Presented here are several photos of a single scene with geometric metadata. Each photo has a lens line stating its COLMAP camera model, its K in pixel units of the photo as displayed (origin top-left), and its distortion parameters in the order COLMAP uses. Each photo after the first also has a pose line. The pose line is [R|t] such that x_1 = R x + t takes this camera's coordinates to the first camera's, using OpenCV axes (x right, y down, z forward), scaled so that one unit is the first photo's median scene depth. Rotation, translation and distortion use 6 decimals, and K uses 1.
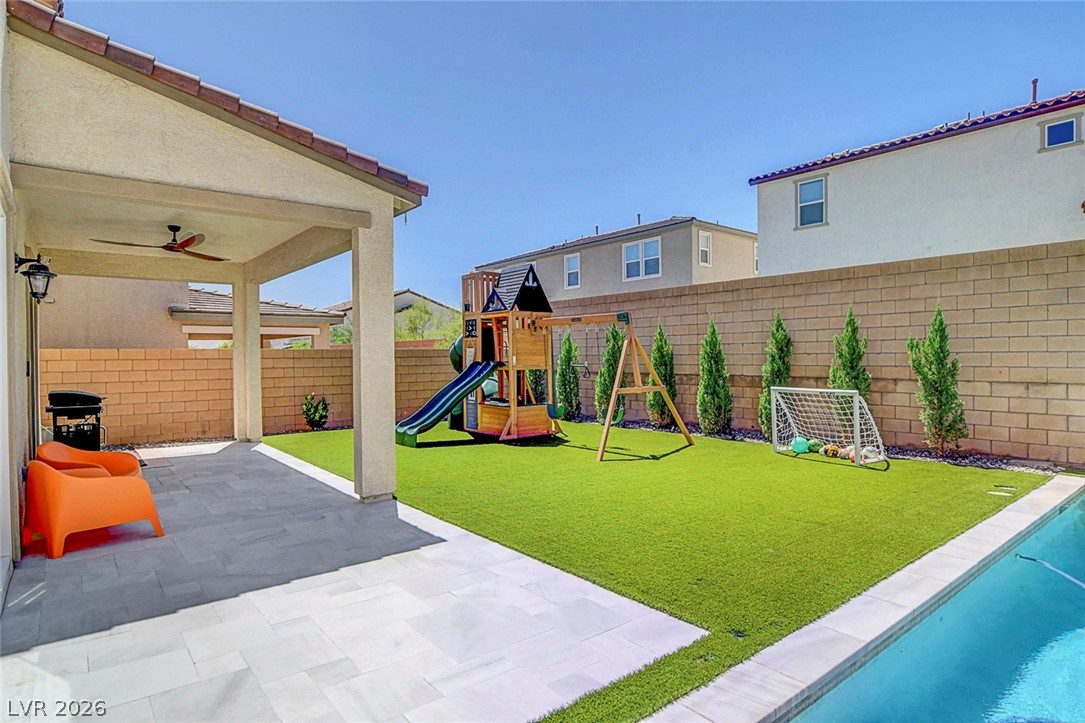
lens RADIAL K [[606.6, 0, 542.5], [0, 606.6, 361.5], [0, 0, 1]] dist [0.000402, 0.000171]
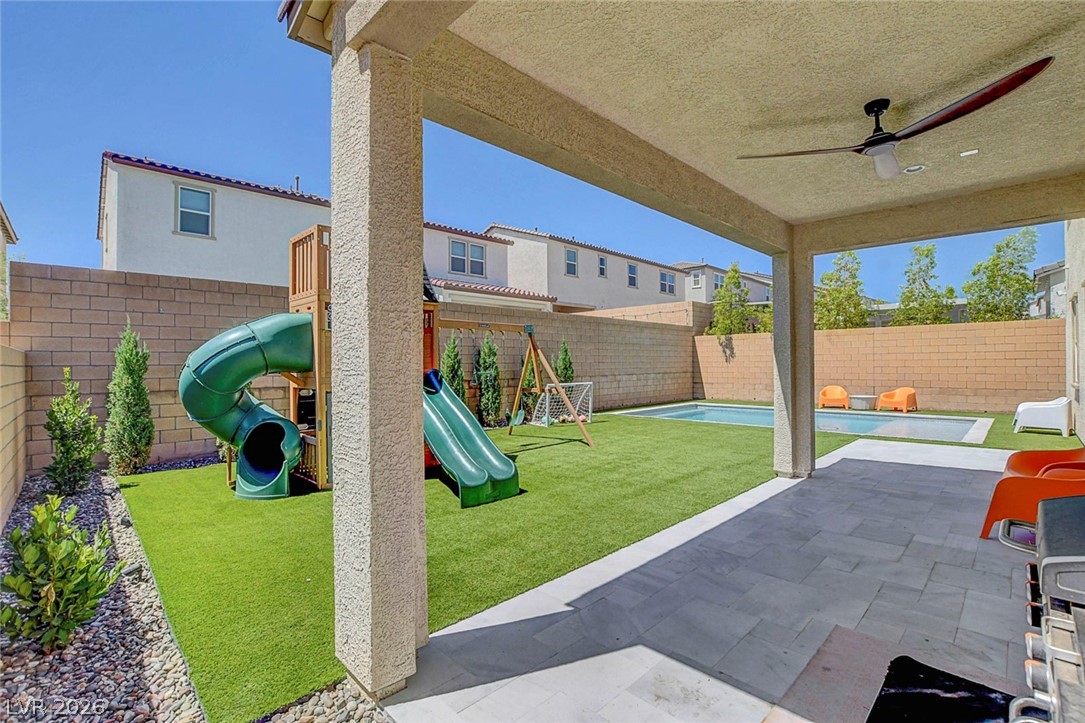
lens RADIAL K [[478.4, 0, 542.5], [0, 478.4, 361.5], [0, 0, 1]] dist [-0.001752, -0.000262]
pose [[-0.087740, 0.001550, 0.996142, -0.382352], [0.013316, 0.999911, -0.000383, -0.011590], [-0.996054, 0.013231, -0.087753, 0.521009]]
